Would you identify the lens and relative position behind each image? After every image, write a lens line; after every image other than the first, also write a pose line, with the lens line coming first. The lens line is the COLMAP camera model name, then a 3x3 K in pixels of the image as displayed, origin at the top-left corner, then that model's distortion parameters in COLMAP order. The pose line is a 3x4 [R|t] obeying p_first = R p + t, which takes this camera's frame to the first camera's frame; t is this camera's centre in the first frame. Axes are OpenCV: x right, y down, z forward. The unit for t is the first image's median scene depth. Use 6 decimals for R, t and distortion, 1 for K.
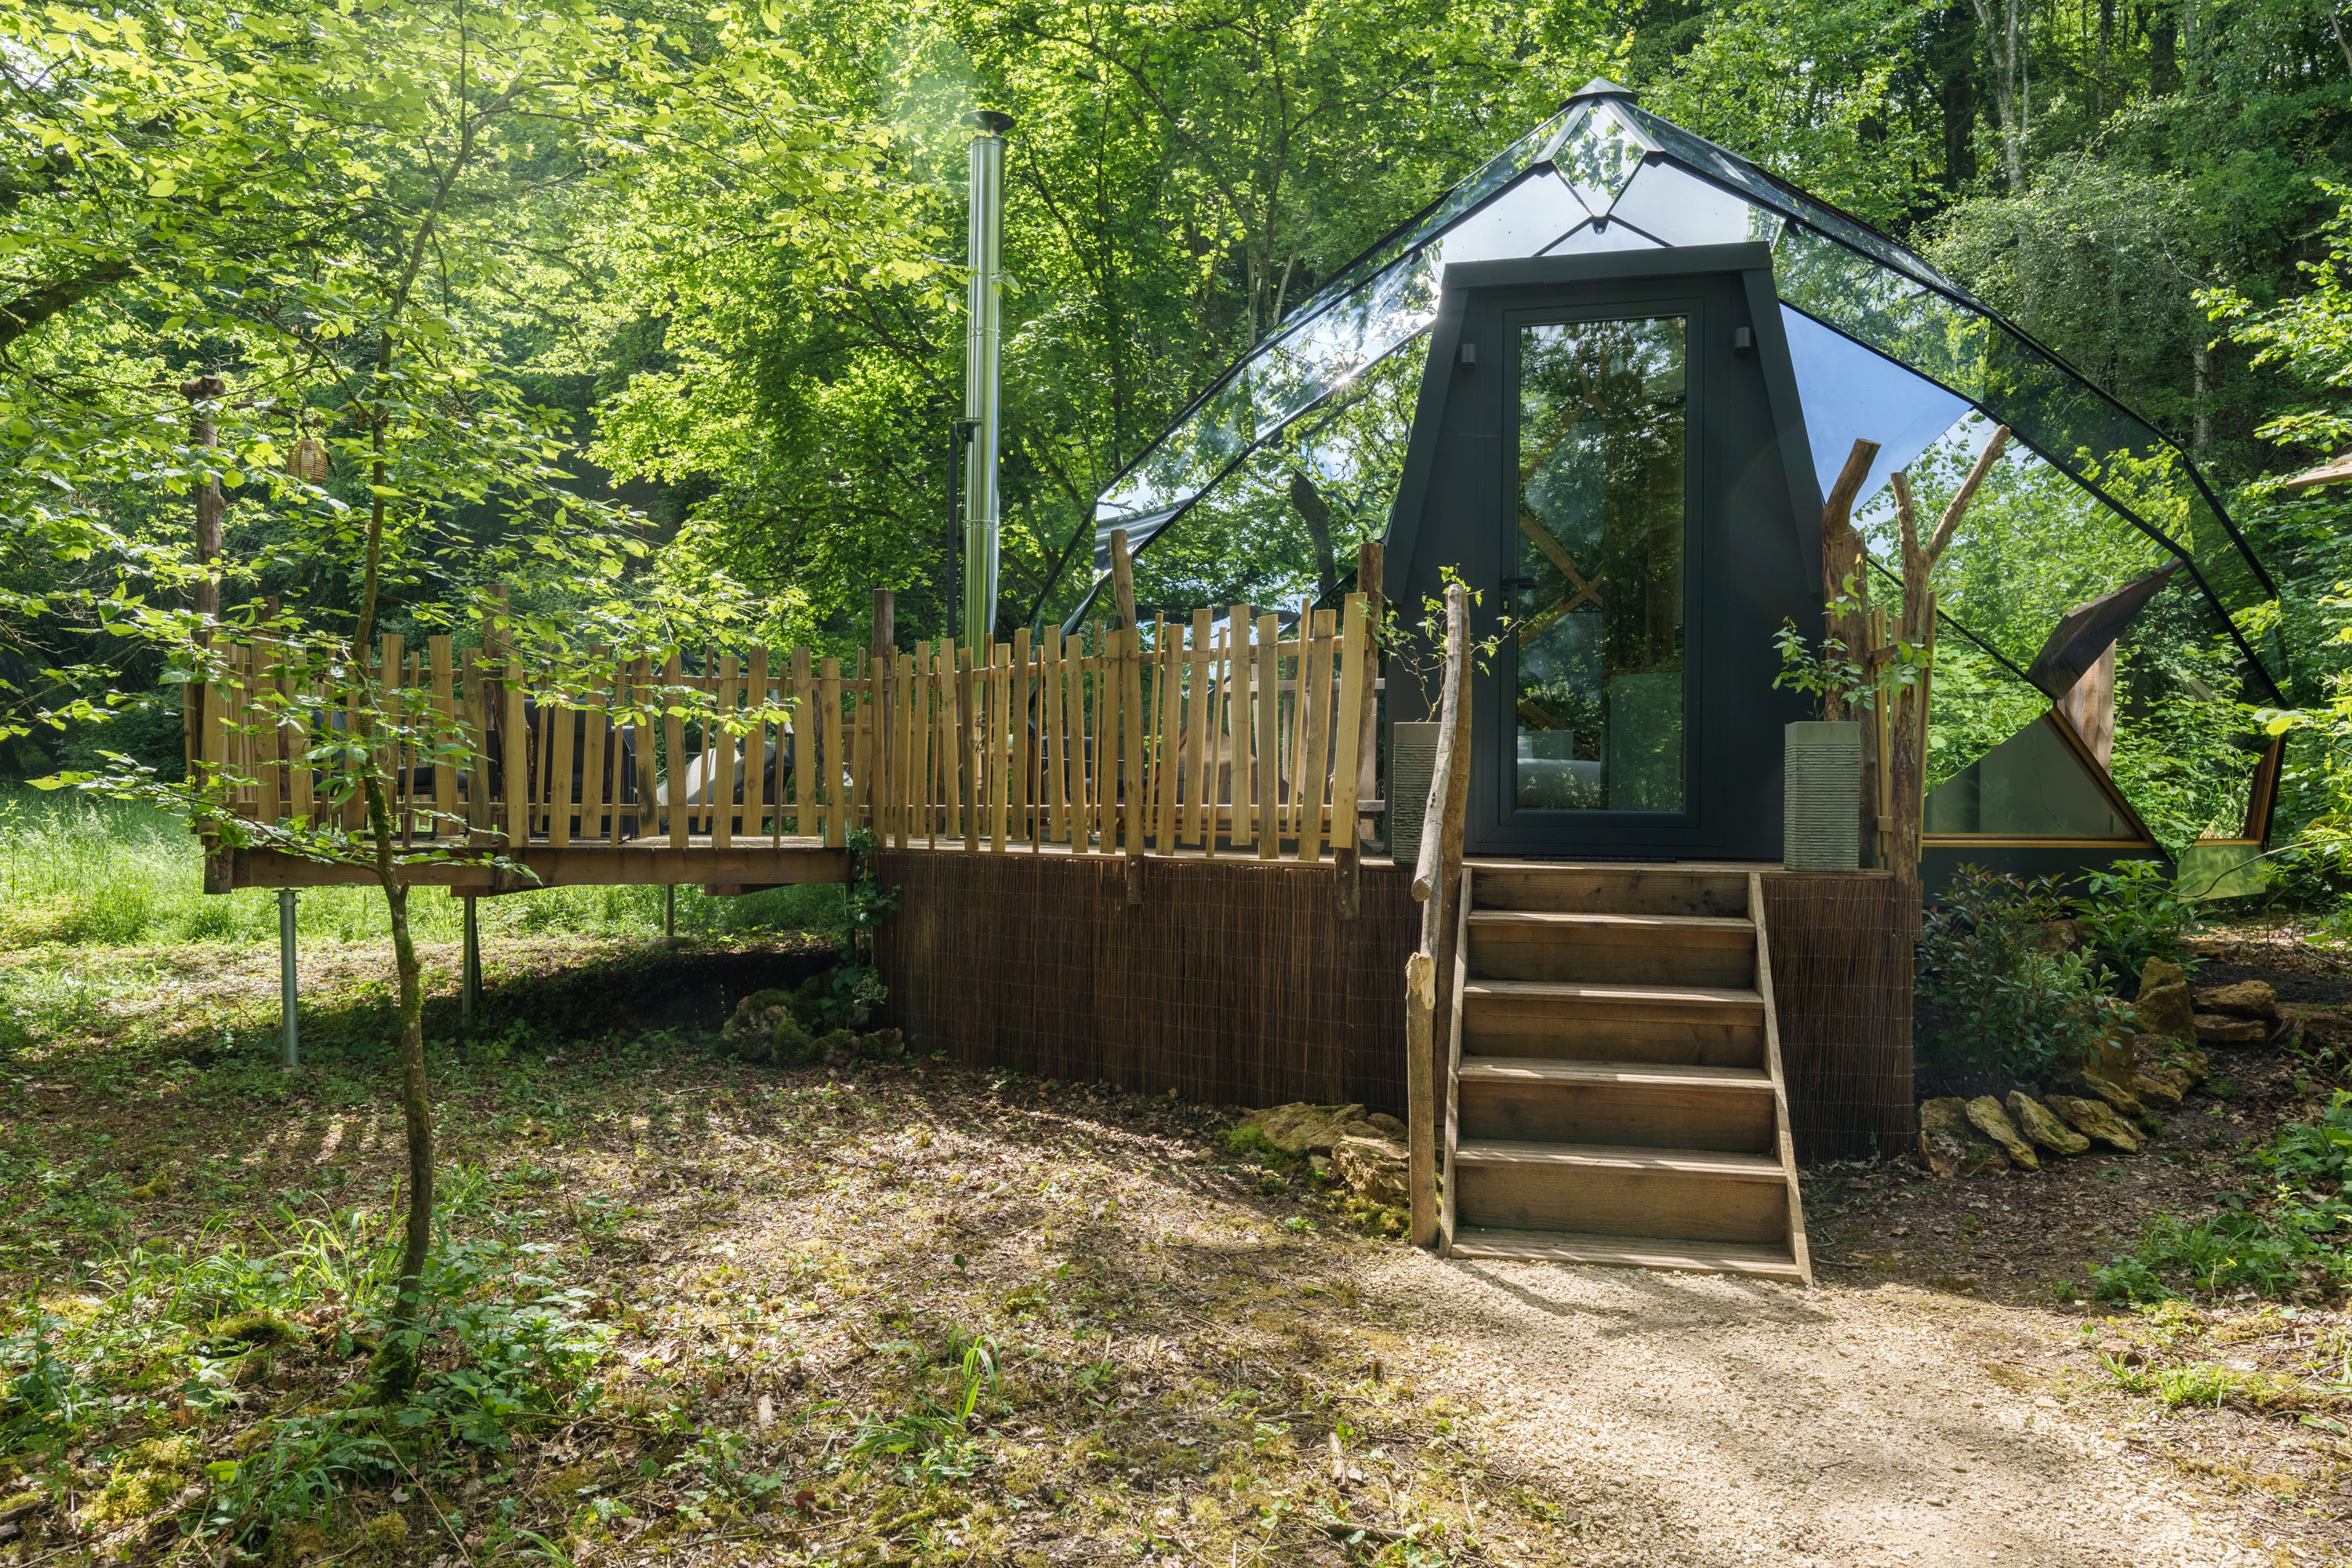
lens RADIAL K [[1632.4, 0, 1172.3], [0, 1632.4, 777.7], [0, 0, 1]] dist [0.003825, 0.000872]
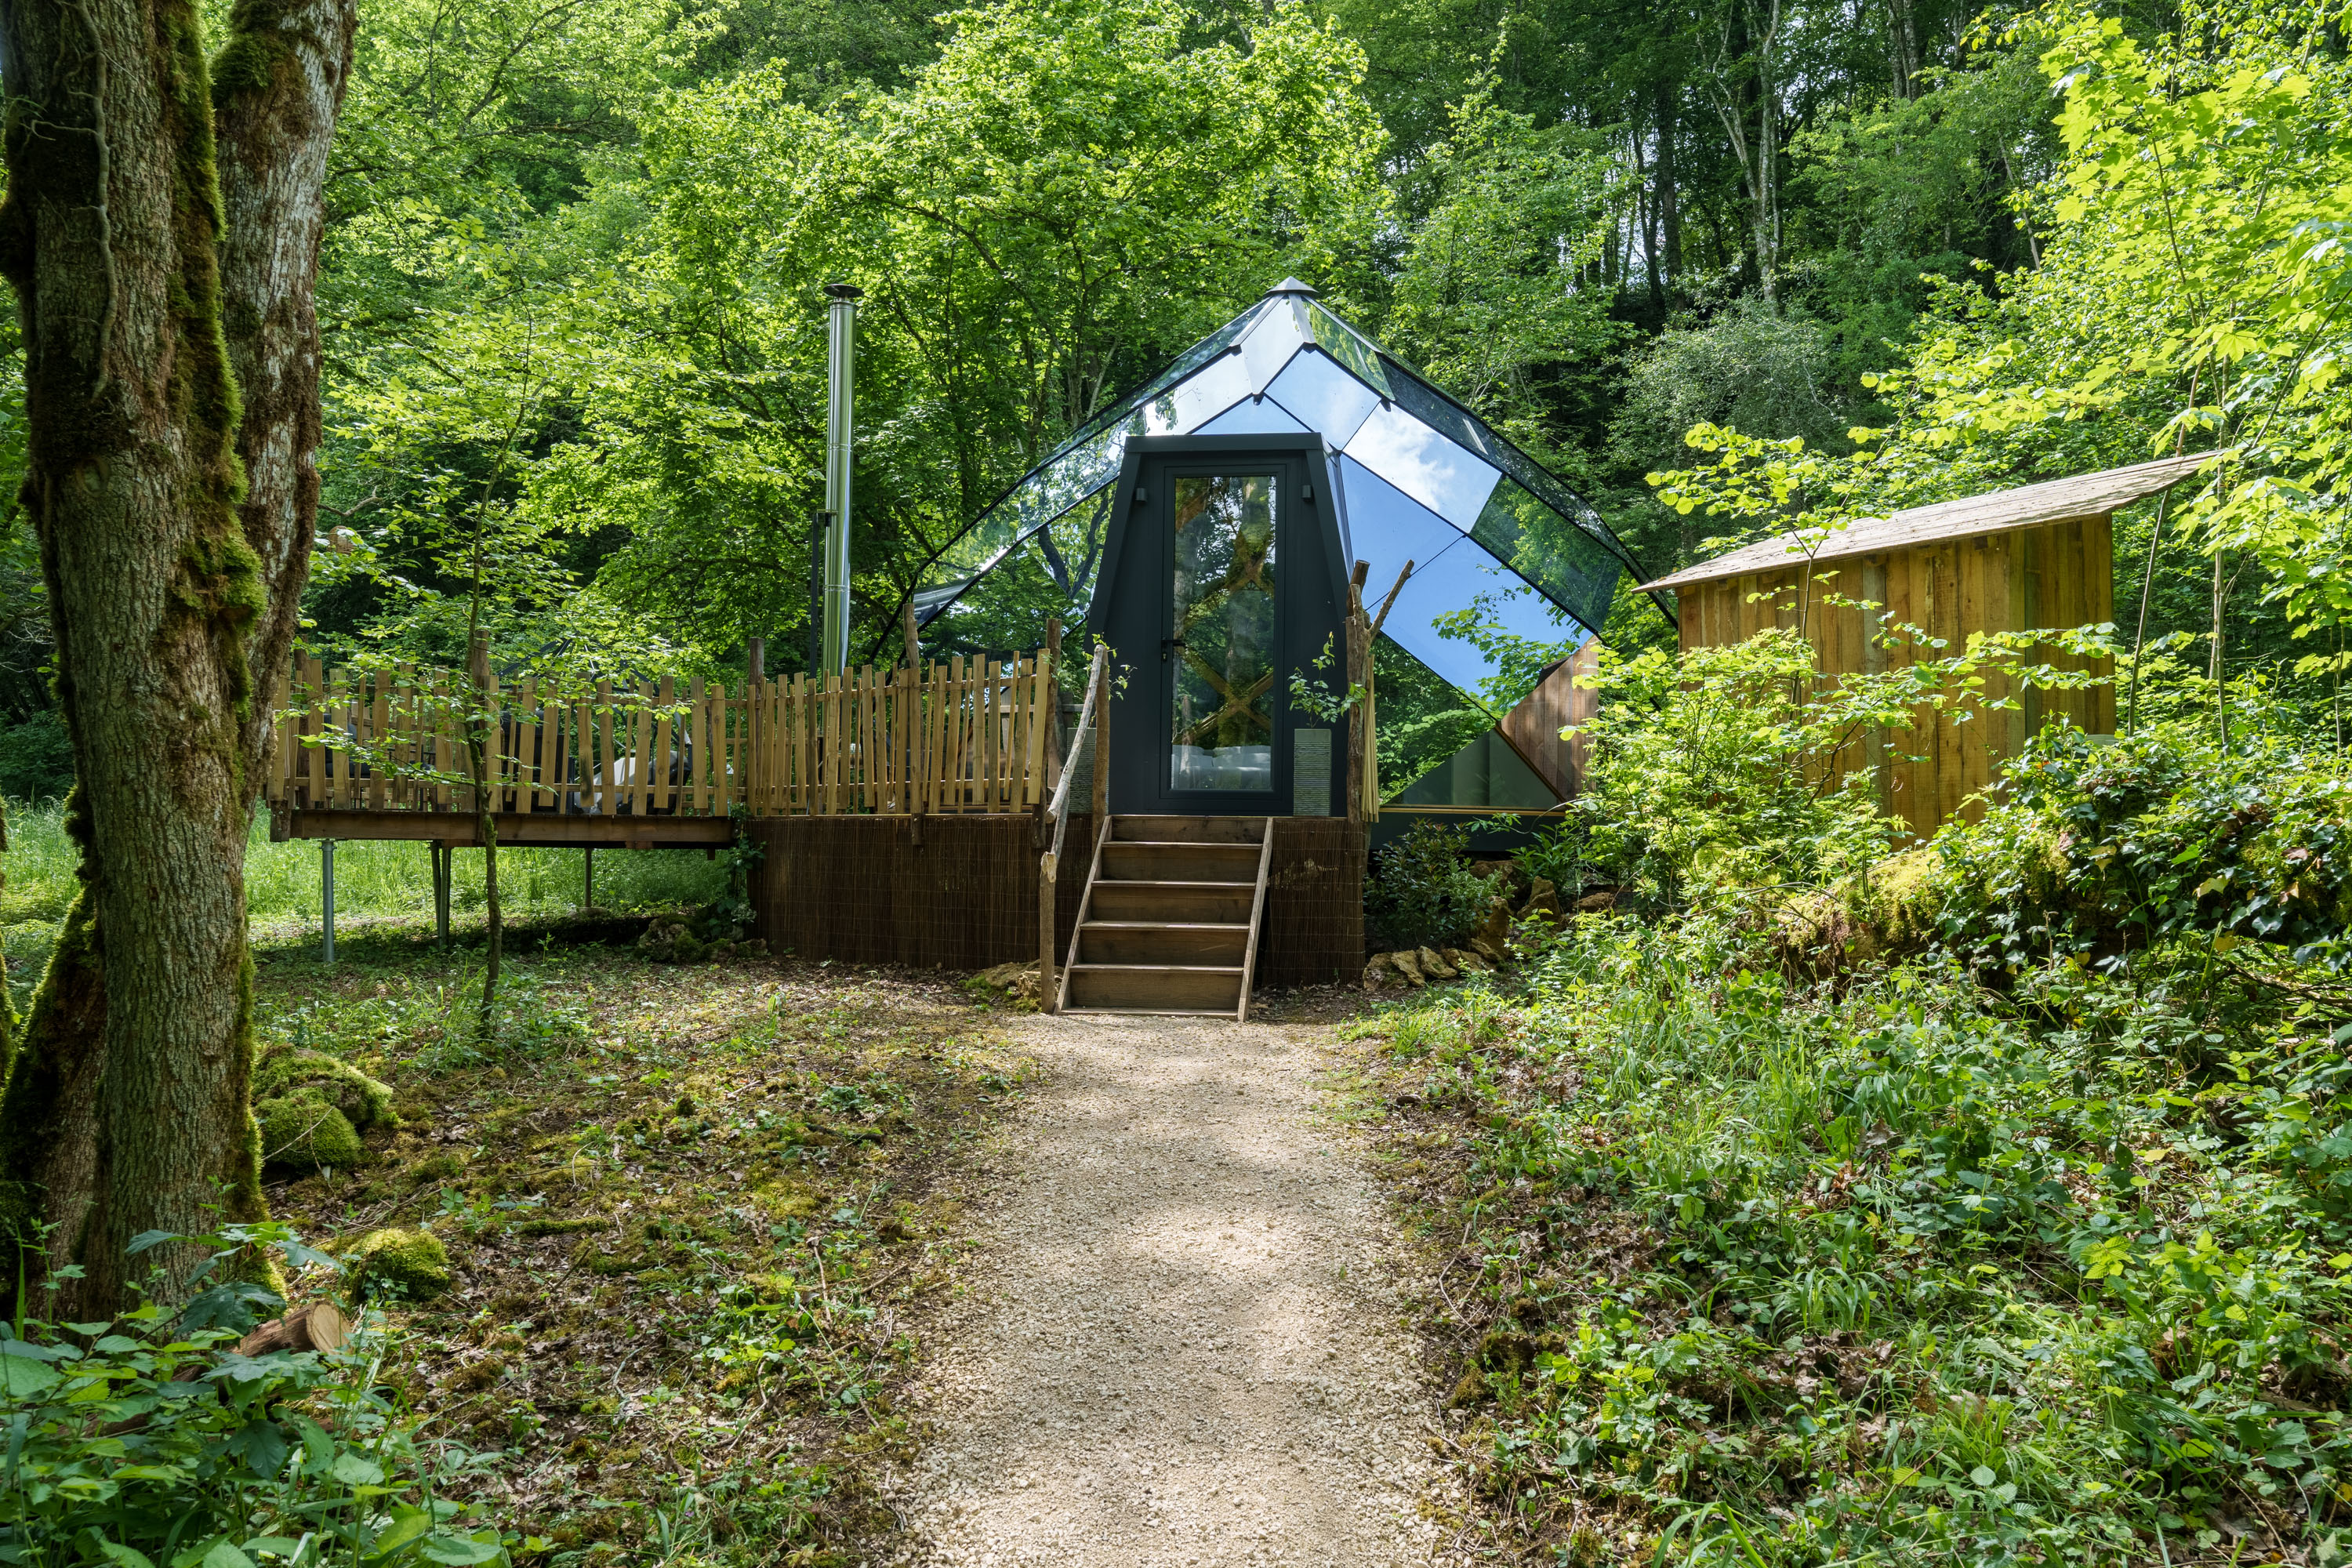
lens RADIAL K [[1427.5, 0, 1181.4], [0, 1427.5, 784.0], [0, 0, 1]] dist [0.005694, 0.000516]
pose [[0.994774, 0.007329, 0.101839, 0.057325], [-0.006419, 0.999937, -0.009260, 0.019373], [-0.101900, 0.008558, 0.994758, -0.243805]]
